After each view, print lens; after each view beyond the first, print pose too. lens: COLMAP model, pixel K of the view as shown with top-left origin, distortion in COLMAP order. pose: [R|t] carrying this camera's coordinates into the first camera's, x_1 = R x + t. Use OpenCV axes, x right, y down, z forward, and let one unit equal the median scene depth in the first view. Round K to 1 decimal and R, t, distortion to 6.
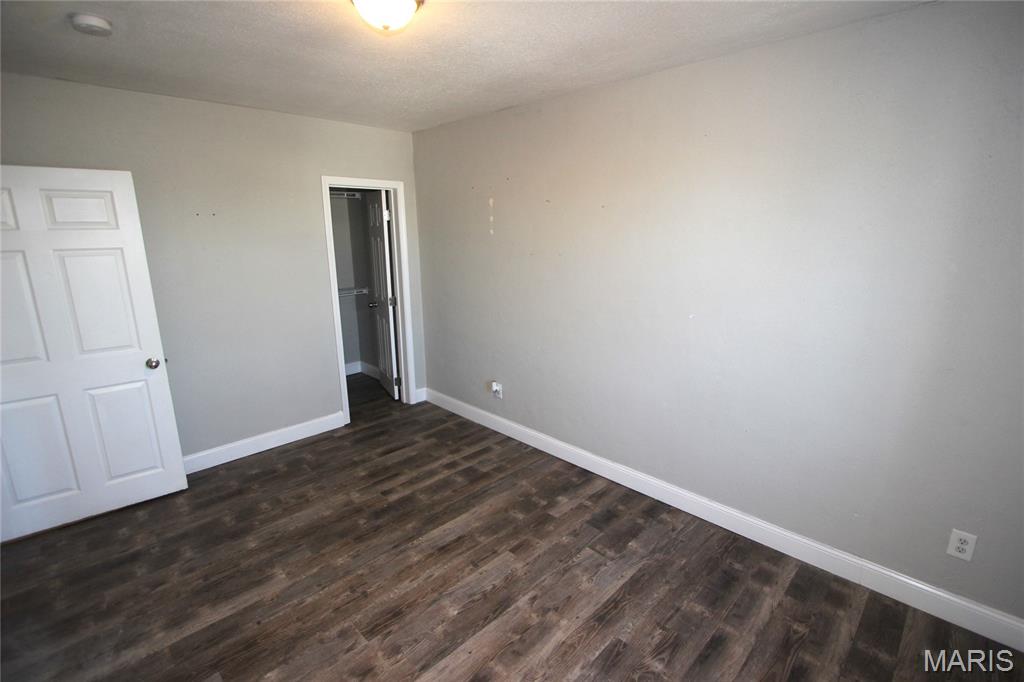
lens RADIAL K [[472.4, 0, 526.5], [0, 472.4, 334.6], [0, 0, 1]] dist [-0.002143, 0.000425]
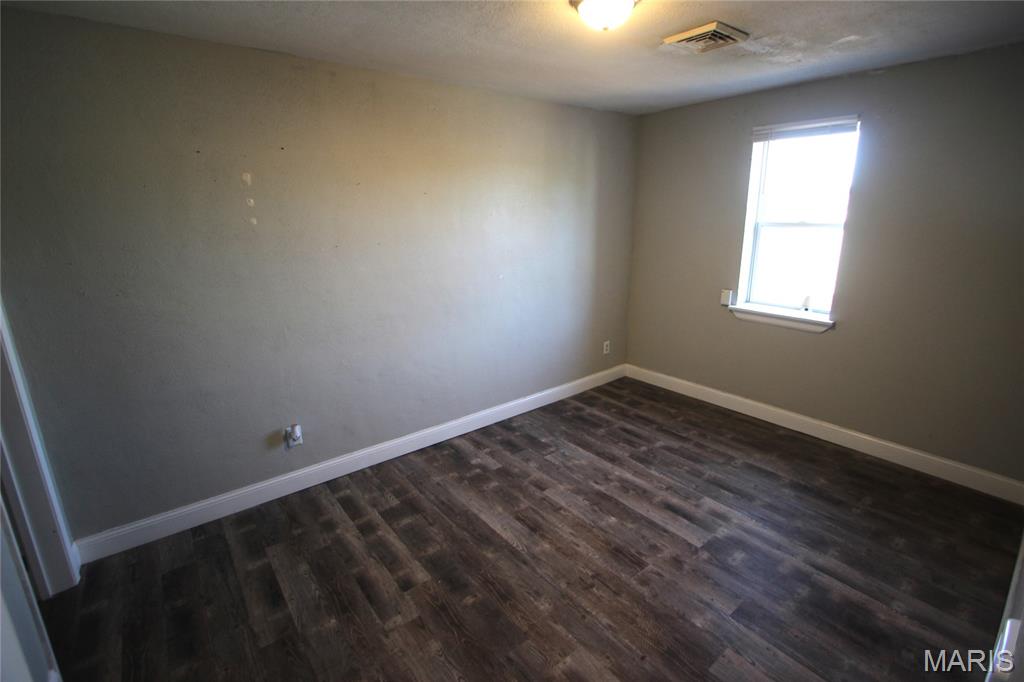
lens RADIAL K [[472.4, 0, 526.5], [0, 472.4, 334.6], [0, 0, 1]] dist [-0.002143, 0.000425]
pose [[0.105300, -0.240793, 0.964848, -1.062524], [0.229399, 0.949955, 0.212041, -0.157725], [-0.967620, 0.199008, 0.155268, 0.786828]]
